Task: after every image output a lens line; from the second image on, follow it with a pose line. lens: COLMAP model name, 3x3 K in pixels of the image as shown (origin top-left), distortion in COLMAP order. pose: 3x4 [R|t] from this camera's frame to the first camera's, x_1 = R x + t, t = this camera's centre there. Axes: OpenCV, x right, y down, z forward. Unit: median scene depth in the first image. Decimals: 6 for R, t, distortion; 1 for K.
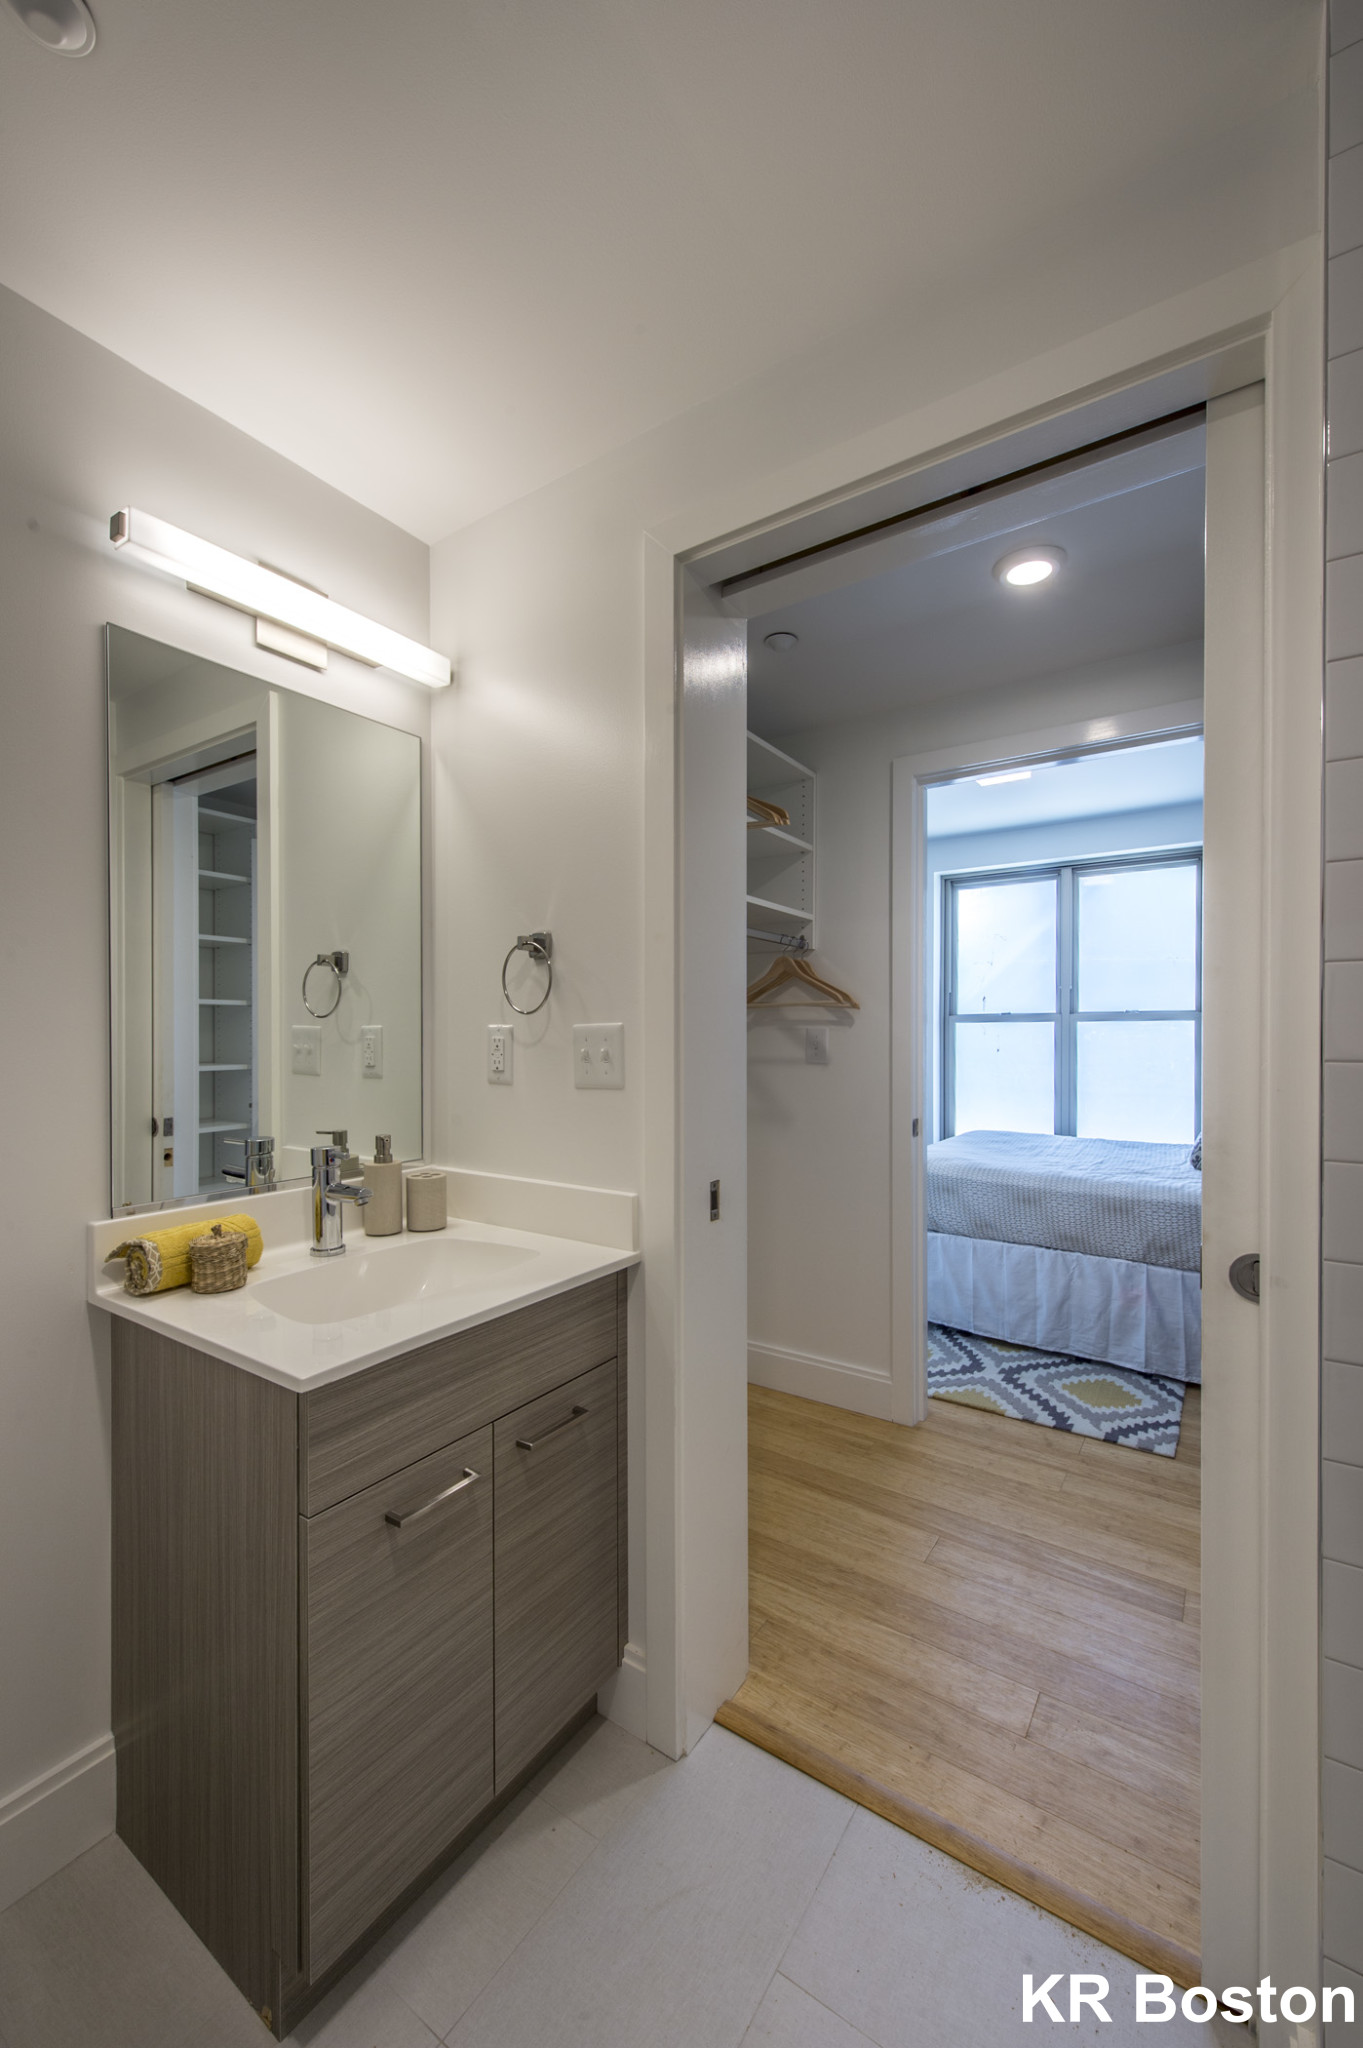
lens RADIAL K [[803.4, 0, 673.0], [0, 803.4, 1041.8], [0, 0, 1]] dist [-0.001057, -0.000096]
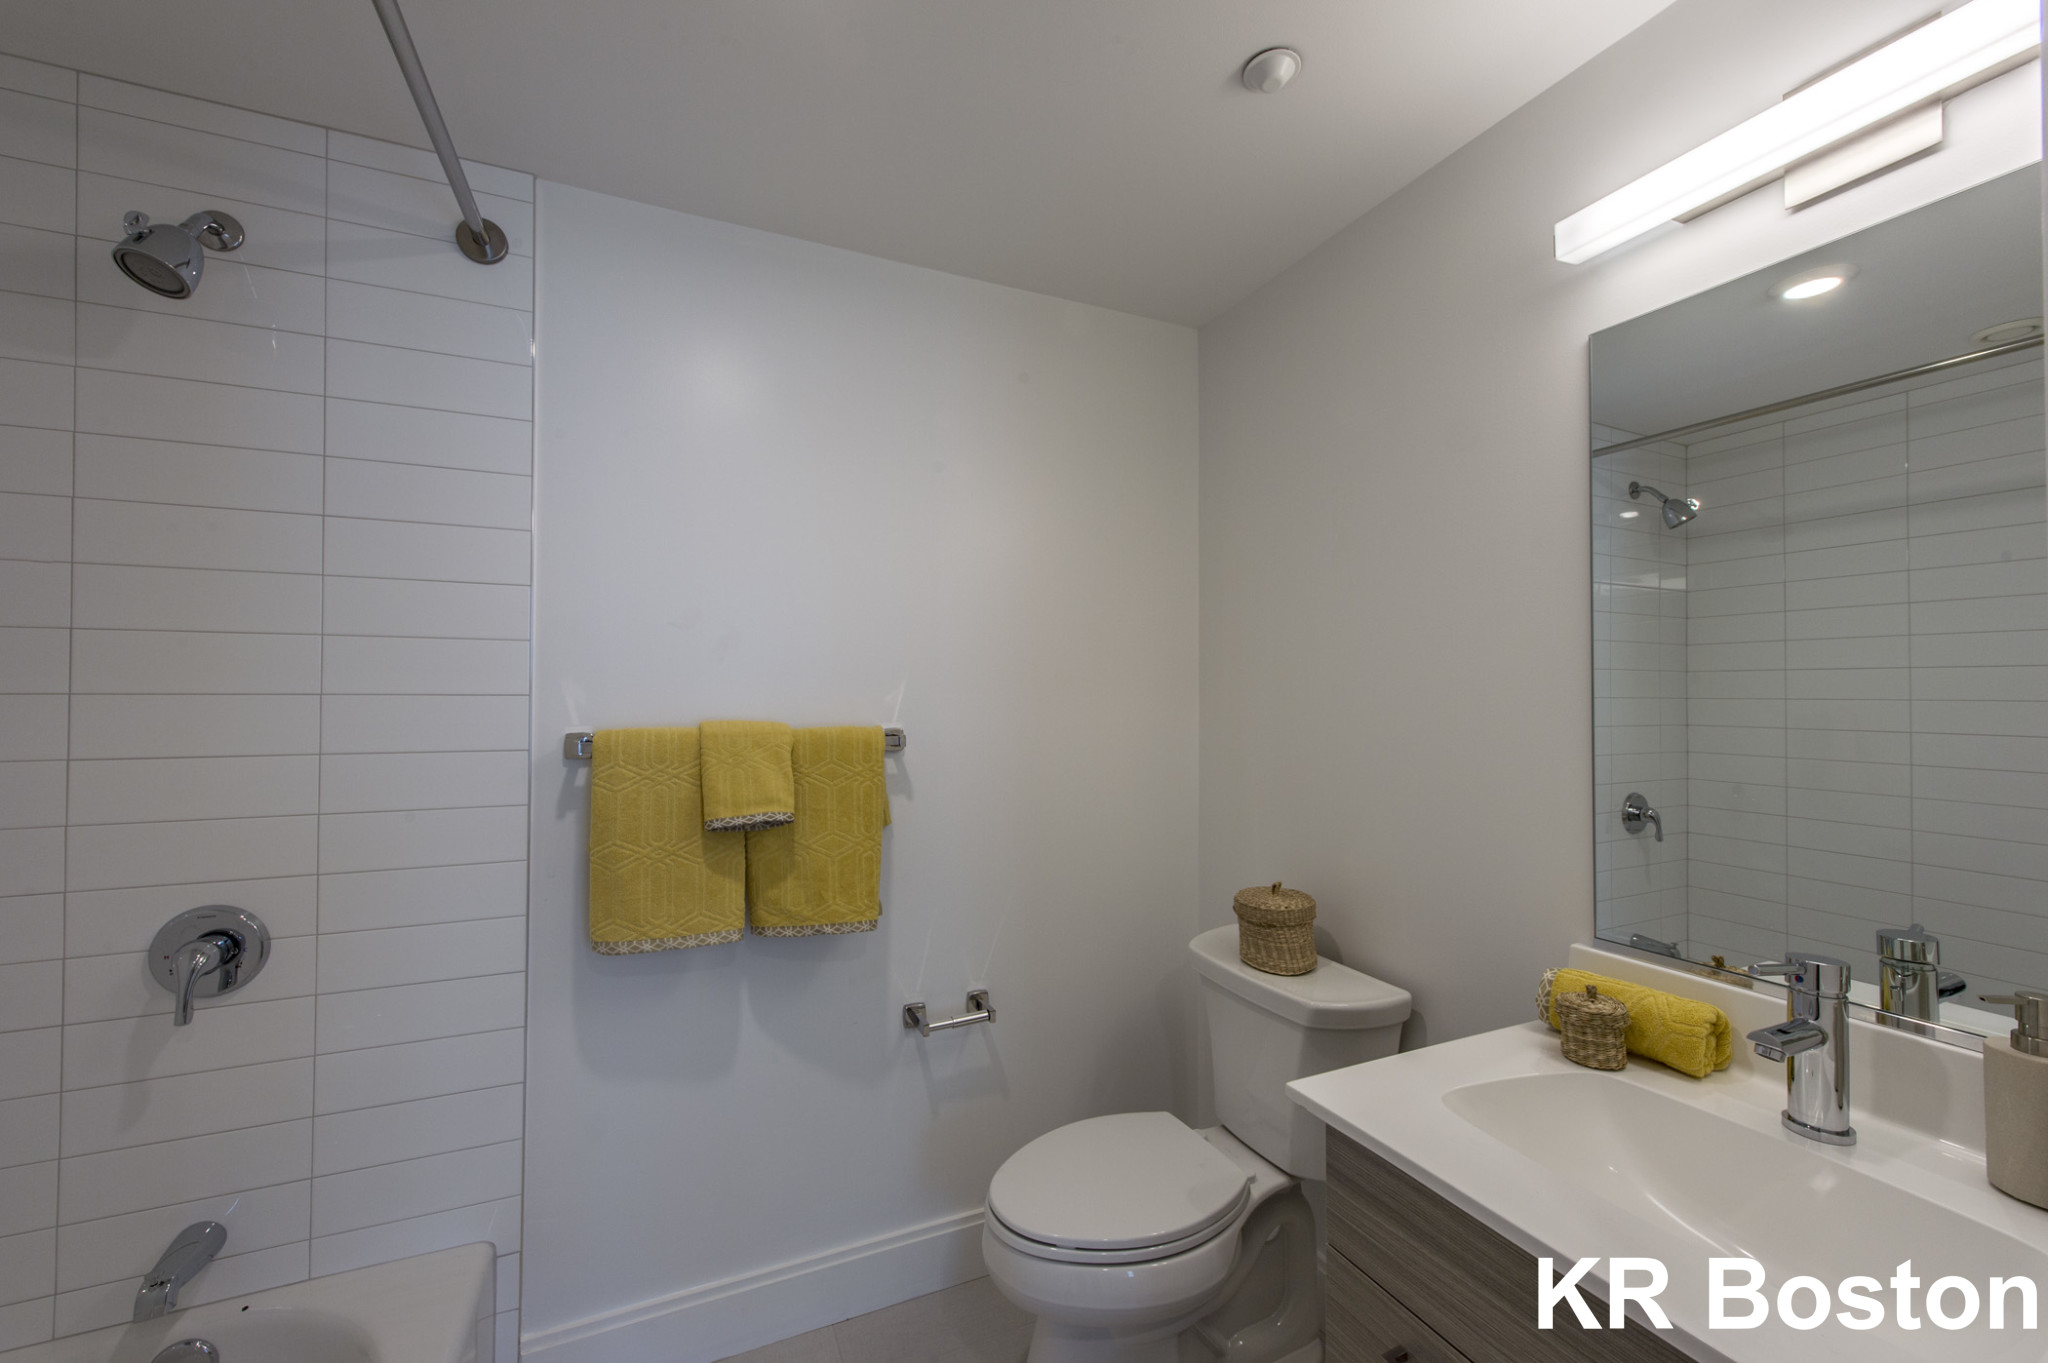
lens RADIAL K [[803.4, 0, 1024.0], [0, 803.4, 681.5], [0, 0, 1]] dist [-0.001057, -0.000096]
pose [[-0.520923, -0.019416, -0.853383, 0.489123], [-0.008775, 0.999810, -0.017391, -0.077785], [0.853559, -0.001571, -0.520994, 0.926062]]
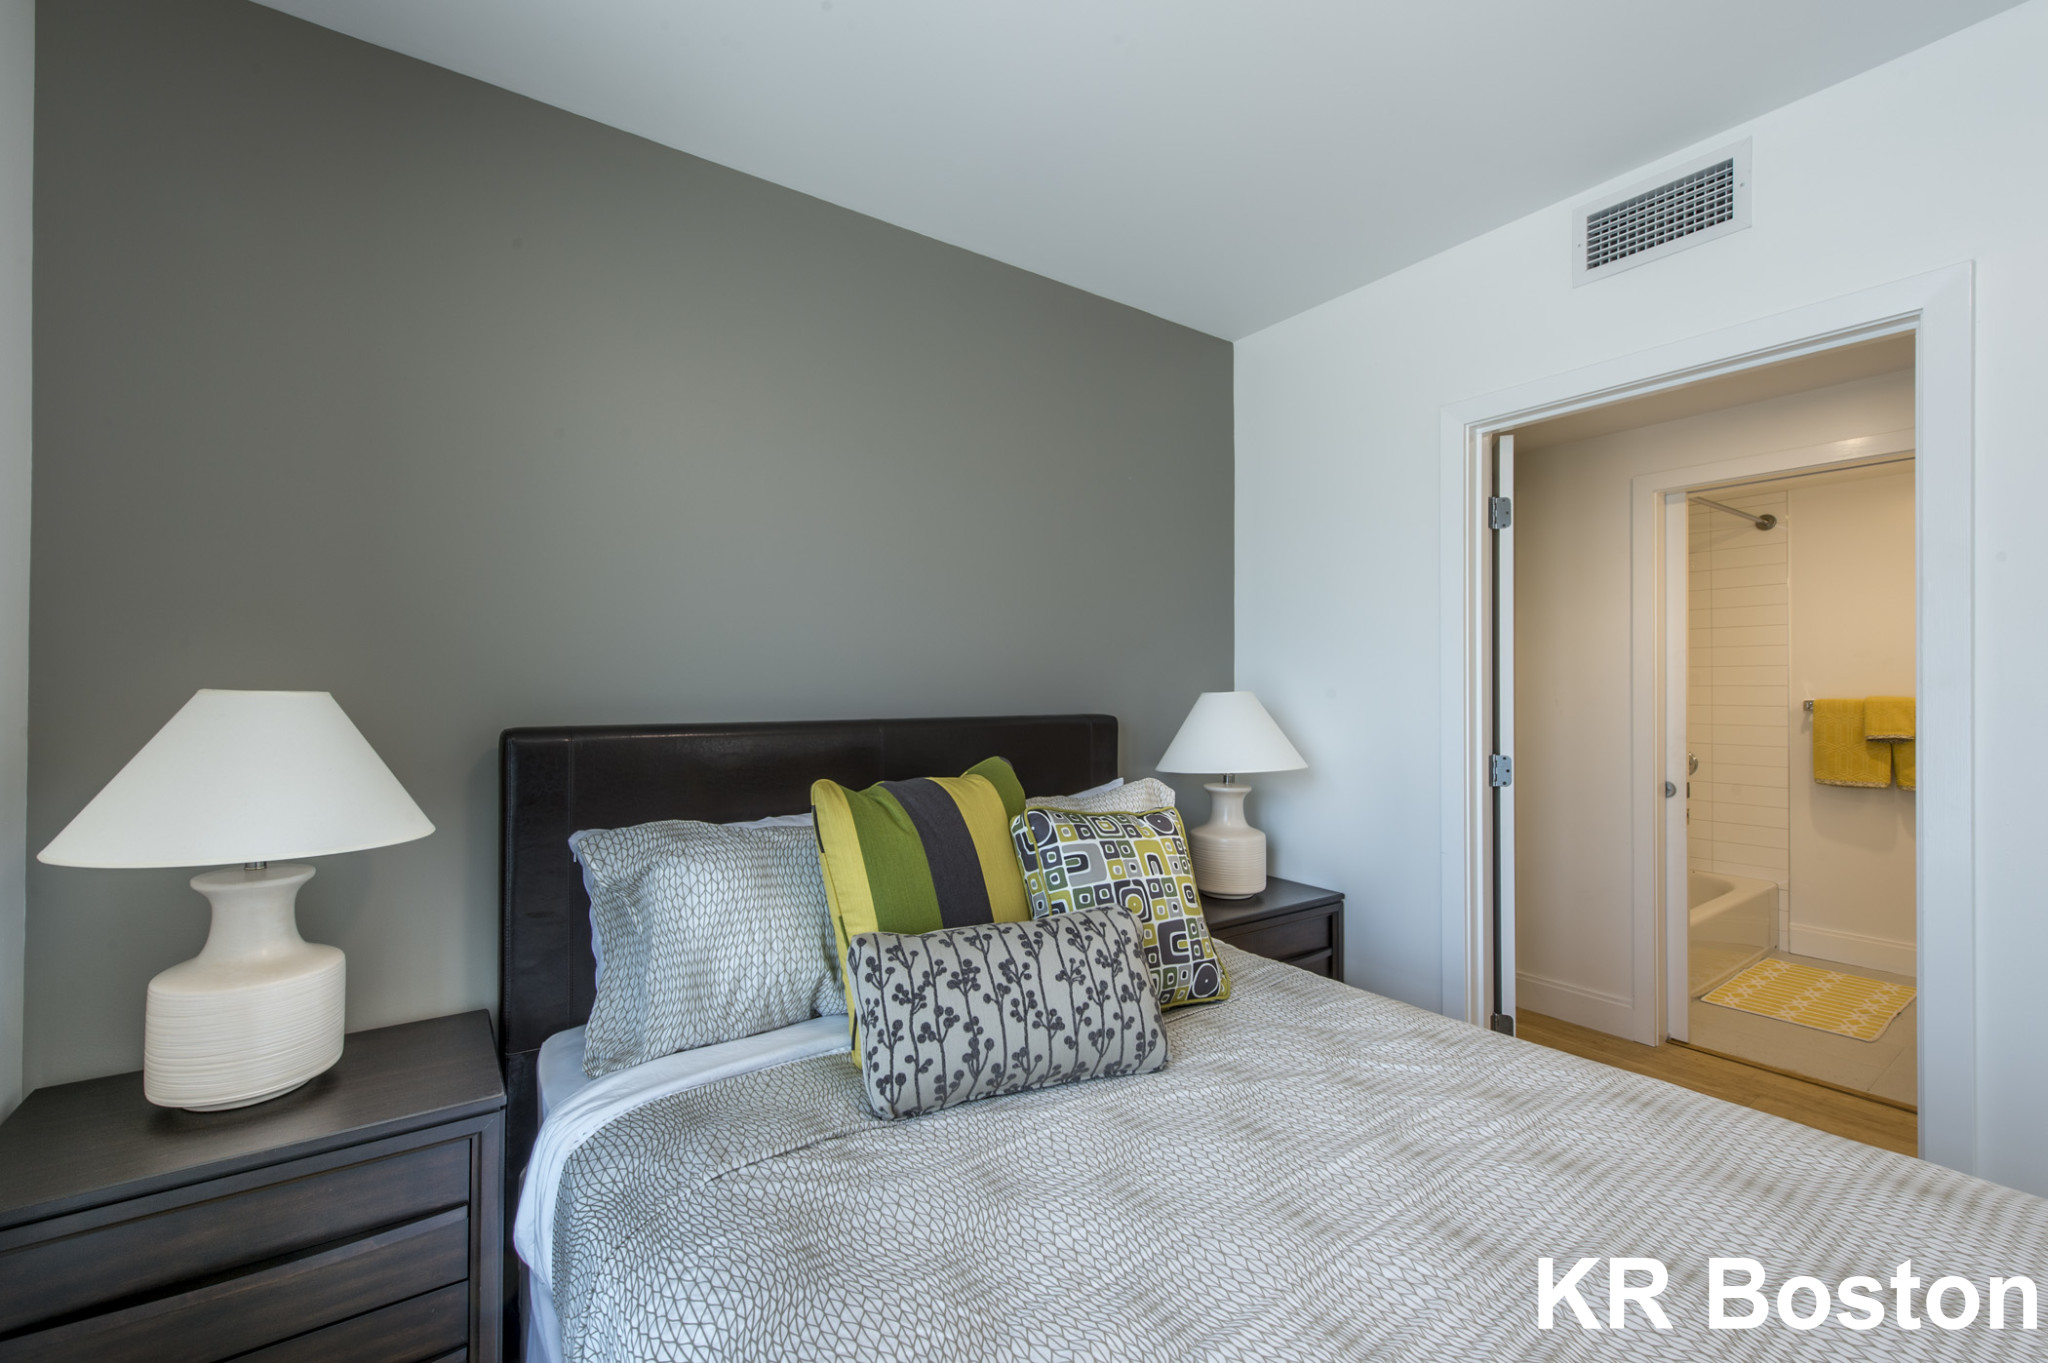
lens RADIAL K [[843.7, 0, 1024.0], [0, 843.7, 681.5], [0, 0, 1]] dist [0.000063, 0.000019]
pose [[-0.938369, -0.002253, 0.345628, 0.928101], [-0.002229, 0.999997, 0.000468, -0.080785], [-0.345628, -0.000331, -0.938372, 2.150130]]
